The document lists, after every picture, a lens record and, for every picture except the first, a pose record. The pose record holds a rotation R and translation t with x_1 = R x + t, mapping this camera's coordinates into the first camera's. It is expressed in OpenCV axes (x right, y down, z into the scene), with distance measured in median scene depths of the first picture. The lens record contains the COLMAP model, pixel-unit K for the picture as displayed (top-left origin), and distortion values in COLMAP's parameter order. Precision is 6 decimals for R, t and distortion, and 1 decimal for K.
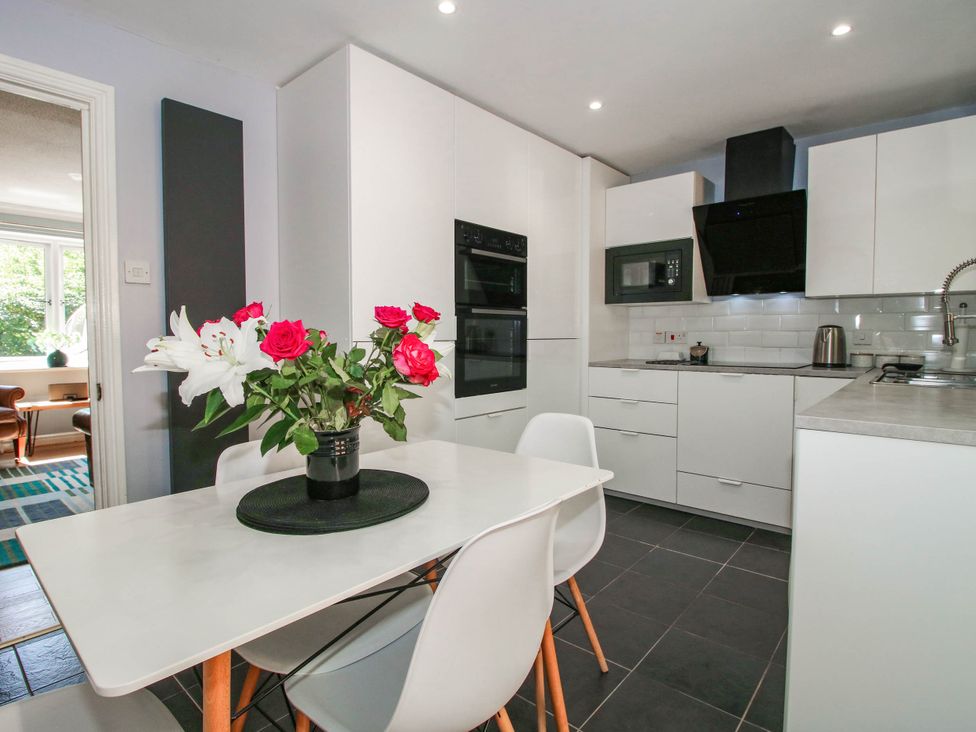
lens RADIAL K [[515.4, 0, 476.8], [0, 515.4, 360.3], [0, 0, 1]] dist [0.000246, -0.013021]
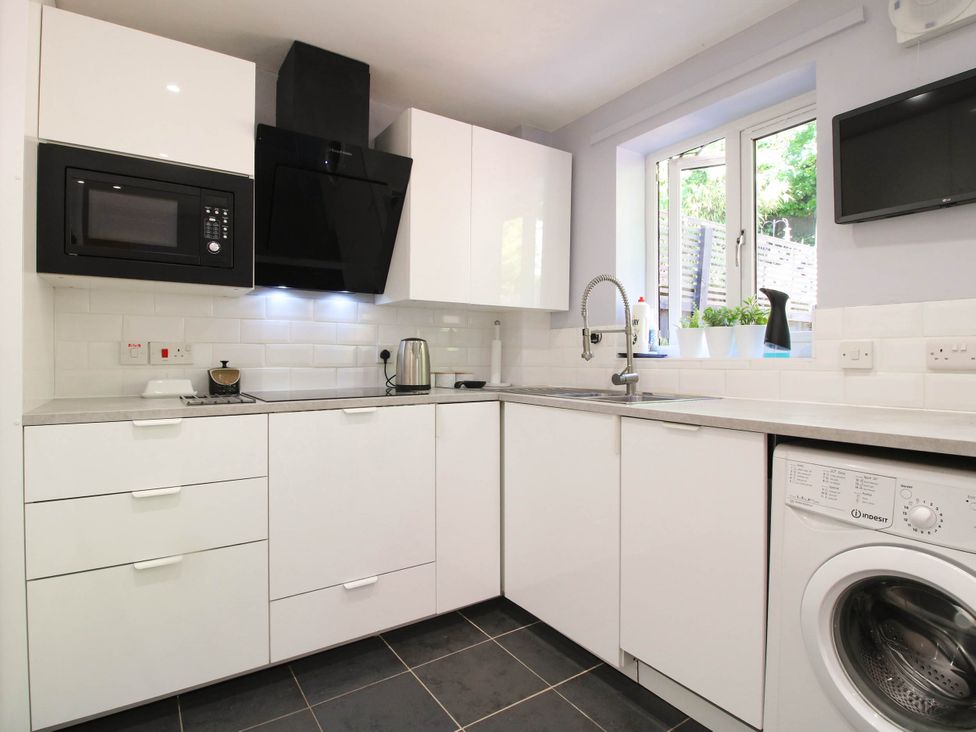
lens RADIAL K [[515.4, 0, 472.5], [0, 515.4, 358.5], [0, 0, 1]] dist [0.000246, -0.013021]
pose [[0.257187, -0.002119, 0.966359, -0.071012], [0.045533, 0.998914, -0.009928, -0.022077], [-0.965288, 0.046554, 0.257004, 0.649399]]
